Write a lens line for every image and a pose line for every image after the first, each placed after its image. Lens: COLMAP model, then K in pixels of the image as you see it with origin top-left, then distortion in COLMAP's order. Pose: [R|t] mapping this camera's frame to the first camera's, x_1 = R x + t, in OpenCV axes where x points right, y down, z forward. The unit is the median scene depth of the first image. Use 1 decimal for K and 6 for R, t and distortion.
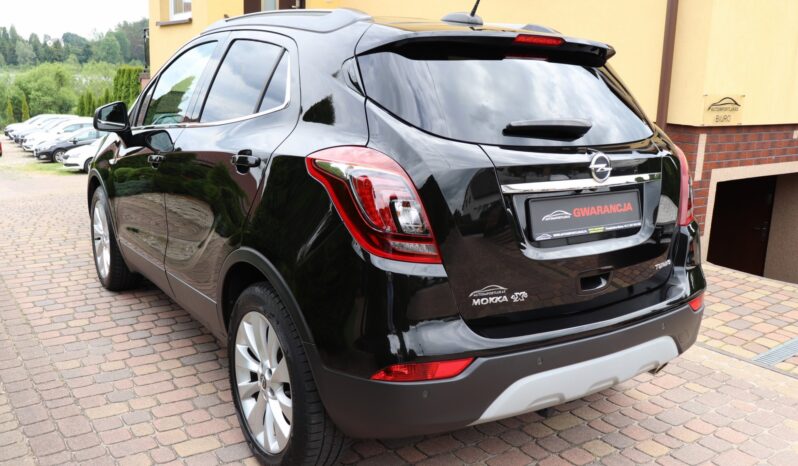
lens RADIAL K [[709.9, 0, 401.7], [0, 709.9, 227.1], [0, 0, 1]] dist [-0.019234, -0.004874]
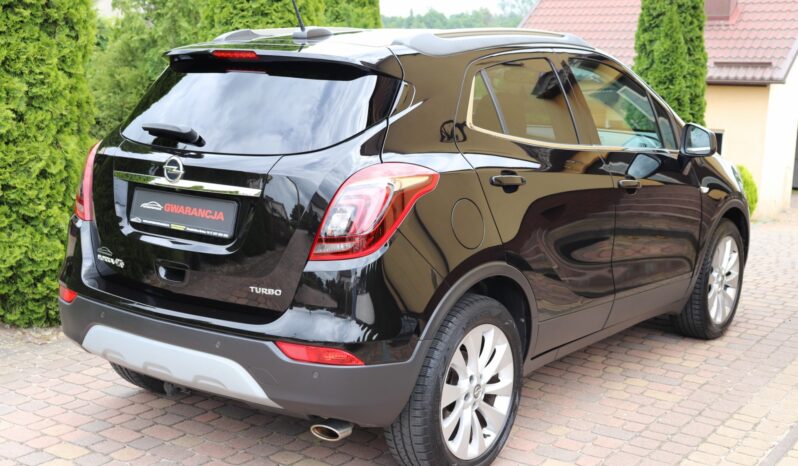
lens RADIAL K [[1062.3, 0, 368.6], [0, 1062.3, 237.0], [0, 0, 1]] dist [0.021778, 0.000000]
pose [[0.308499, 0.145188, -0.940079, 1.970523], [-0.205084, 0.975192, 0.083310, -0.183606], [0.928854, 0.167094, 0.330622, 0.756216]]
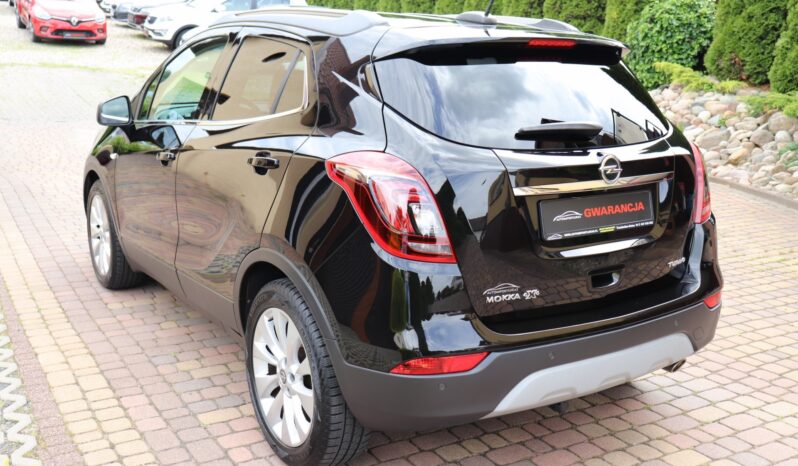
lens RADIAL K [[819.0, 0, 397.7], [0, 819.0, 232.4], [0, 0, 1]] dist [-0.053538, 0.000000]
pose [[0.999789, -0.005021, -0.019895, -0.006167], [0.005390, 0.999814, 0.018518, -0.015588], [0.019798, -0.018621, 0.999631, -0.197088]]
